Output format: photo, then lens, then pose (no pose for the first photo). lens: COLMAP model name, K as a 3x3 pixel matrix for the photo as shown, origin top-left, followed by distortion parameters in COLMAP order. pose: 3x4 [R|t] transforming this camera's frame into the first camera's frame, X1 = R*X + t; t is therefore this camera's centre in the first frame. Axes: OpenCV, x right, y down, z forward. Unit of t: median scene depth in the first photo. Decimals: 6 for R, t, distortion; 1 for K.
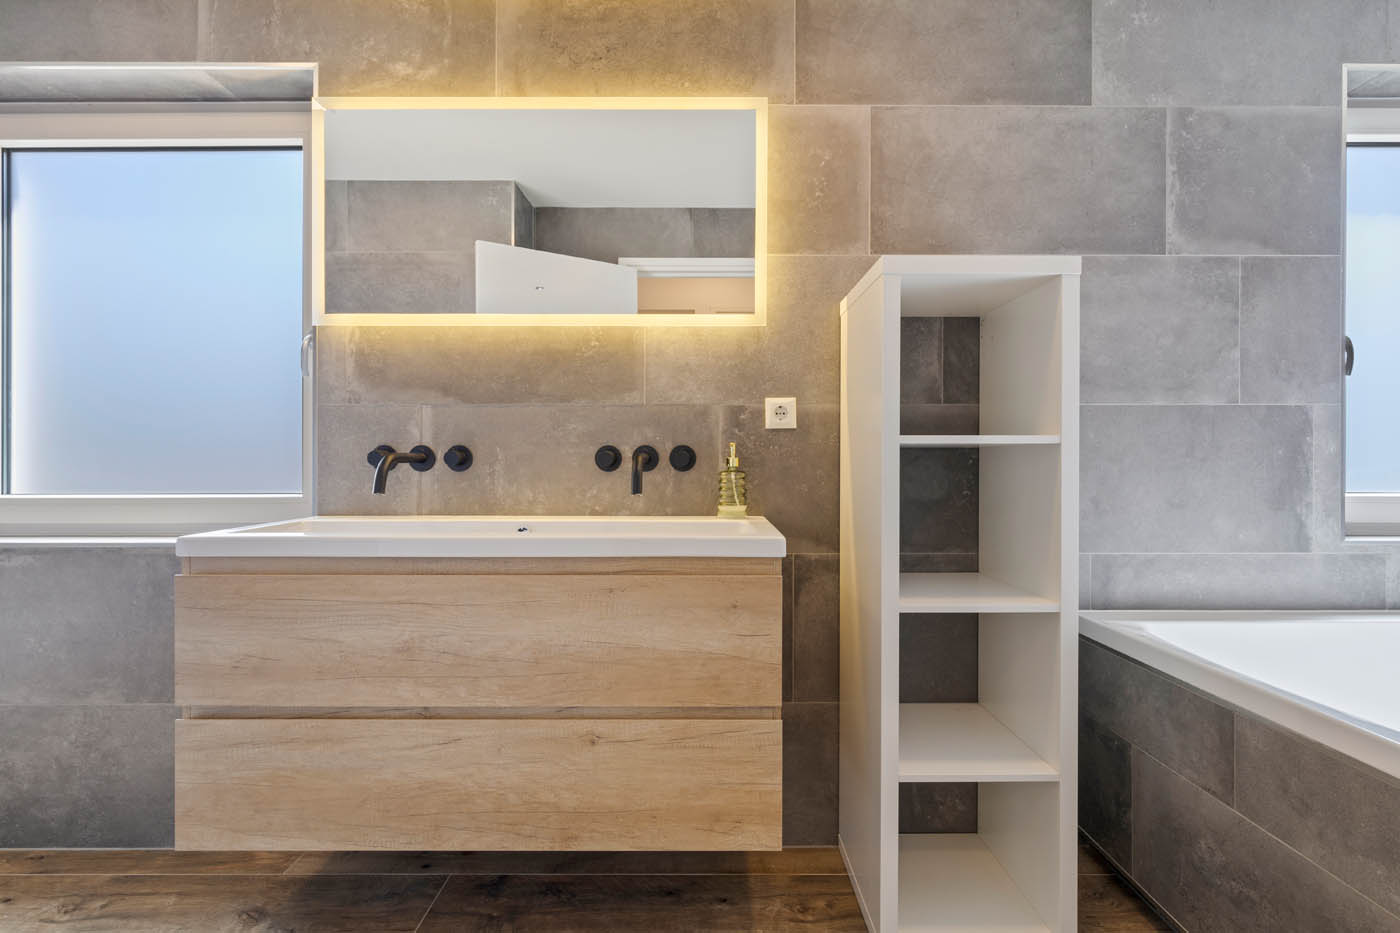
lens RADIAL K [[640.3, 0, 708.7], [0, 640.3, 463.6], [0, 0, 1]] dist [-0.001042, -0.000292]
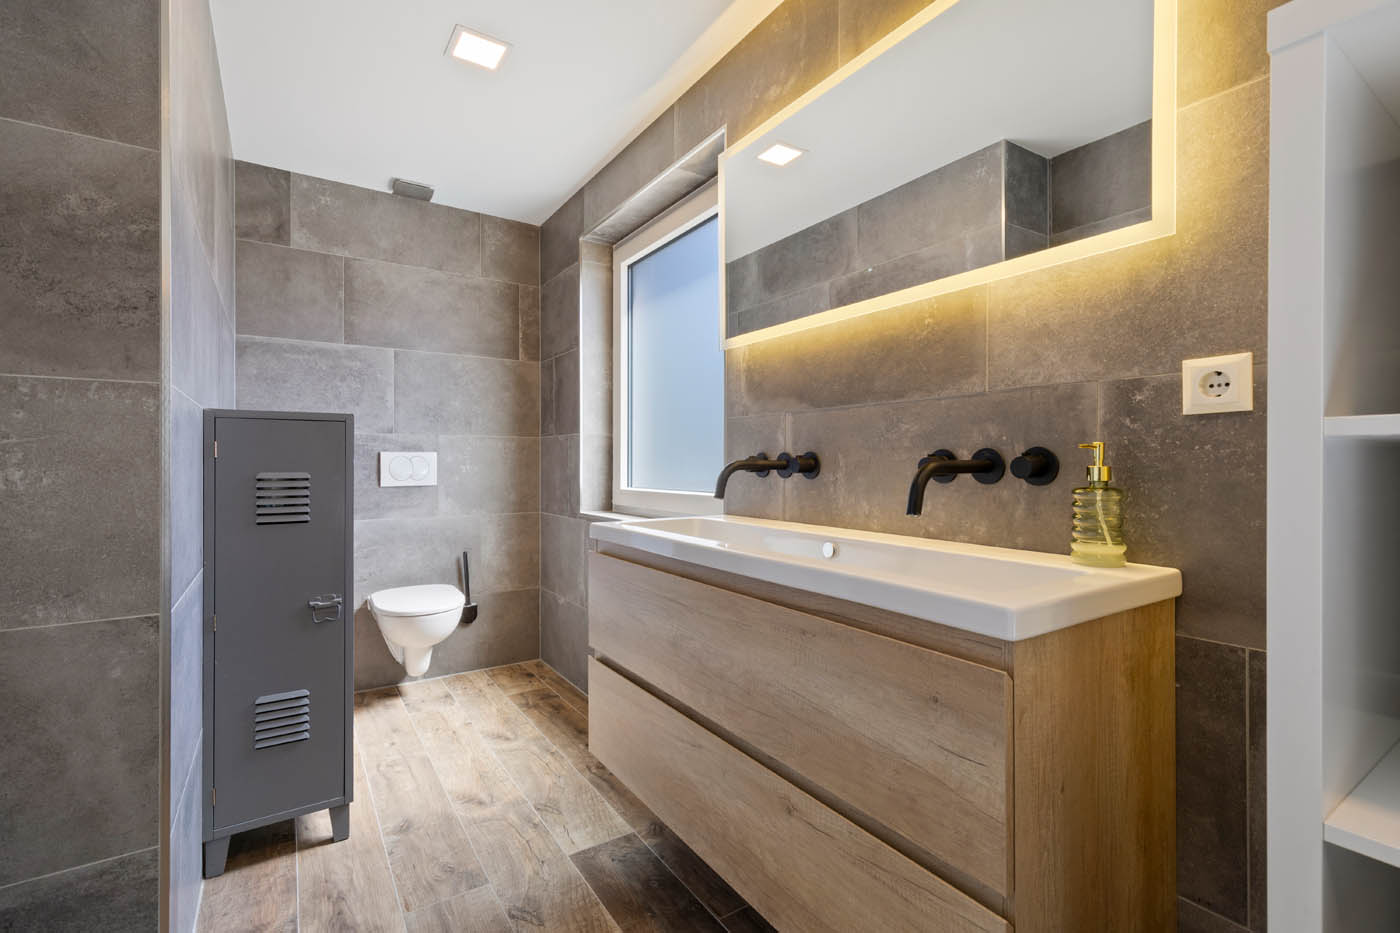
lens RADIAL K [[640.3, 0, 708.7], [0, 640.3, 463.6], [0, 0, 1]] dist [-0.001042, -0.000292]
pose [[0.540074, 0.000985, -0.841617, 0.338914], [-0.005194, 0.999984, -0.002163, -0.008073], [0.841601, 0.005540, 0.540071, 0.342513]]
